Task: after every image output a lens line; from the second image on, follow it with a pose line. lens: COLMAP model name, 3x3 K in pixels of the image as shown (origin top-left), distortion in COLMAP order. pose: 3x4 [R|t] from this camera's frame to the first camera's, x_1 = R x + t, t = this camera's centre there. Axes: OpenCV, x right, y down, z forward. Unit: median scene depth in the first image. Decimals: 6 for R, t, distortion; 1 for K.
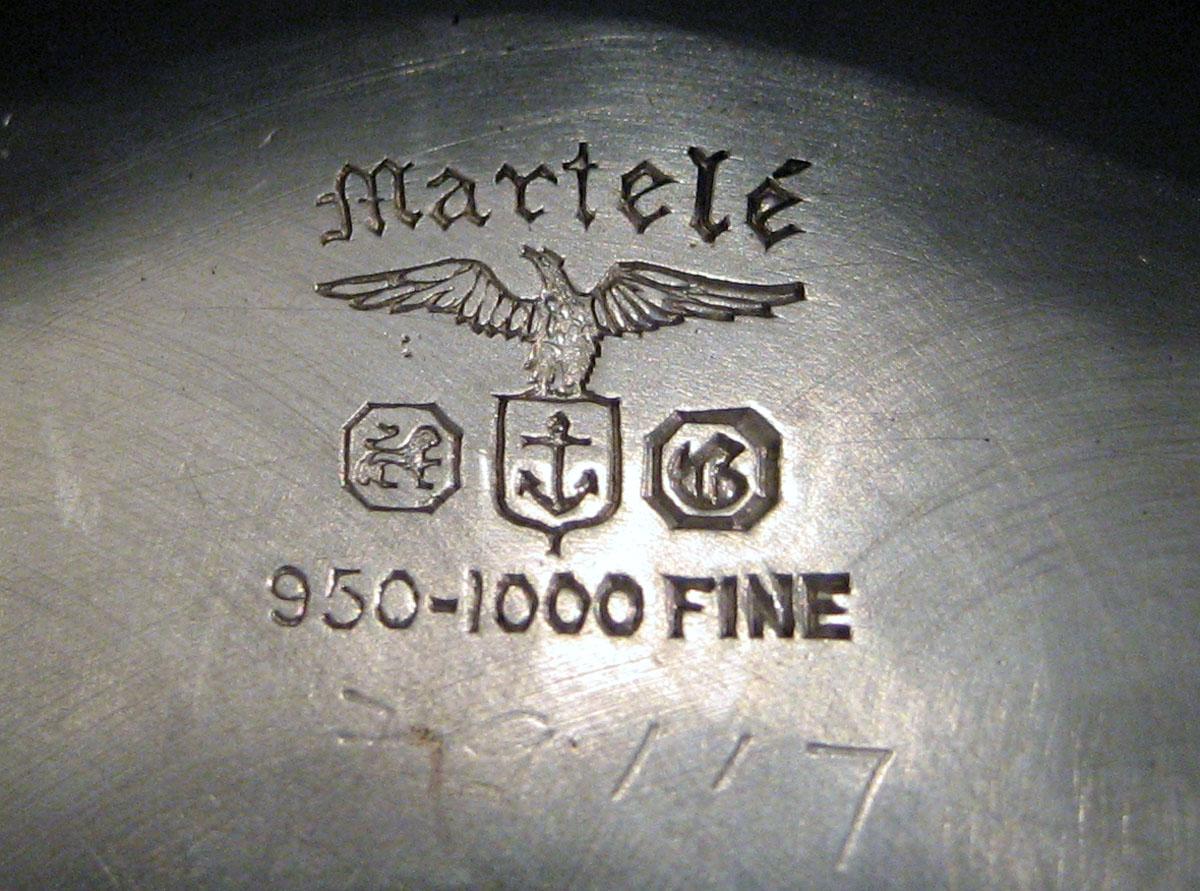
lens RADIAL K [[1295.3, 0, 600.3], [0, 1295.3, 445.4], [0, 0, 1]] dist [-0.004775, 0.000000]
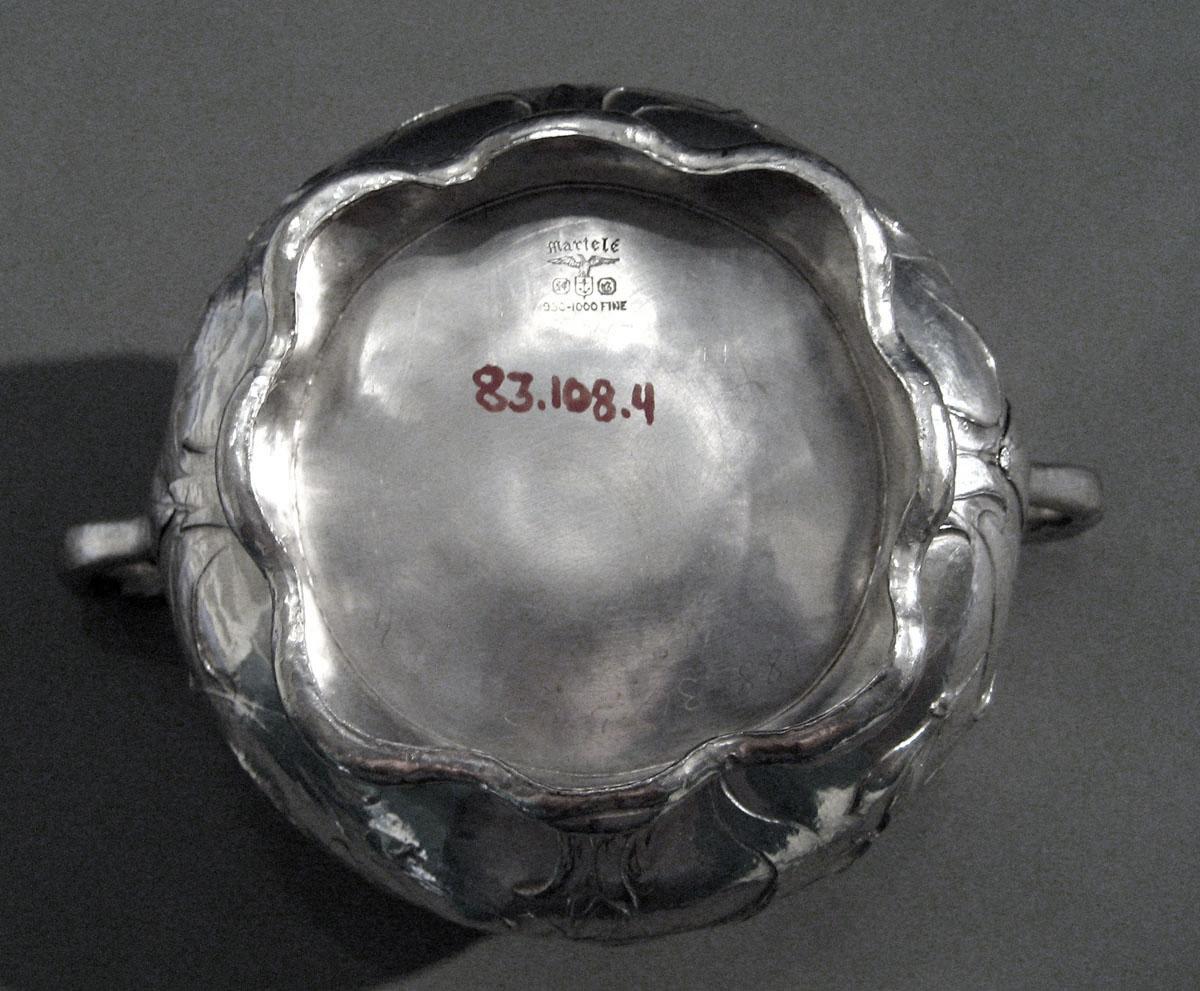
lens RADIAL K [[1293.0, 0, 599.1], [0, 1293.0, 495.3], [0, 0, 1]] dist [0.007254, 0.000000]
pose [[0.997500, -0.037051, 0.060170, -0.394446], [0.030923, 0.994531, 0.099761, 0.423145], [-0.063537, -0.097651, 0.993190, -5.731327]]
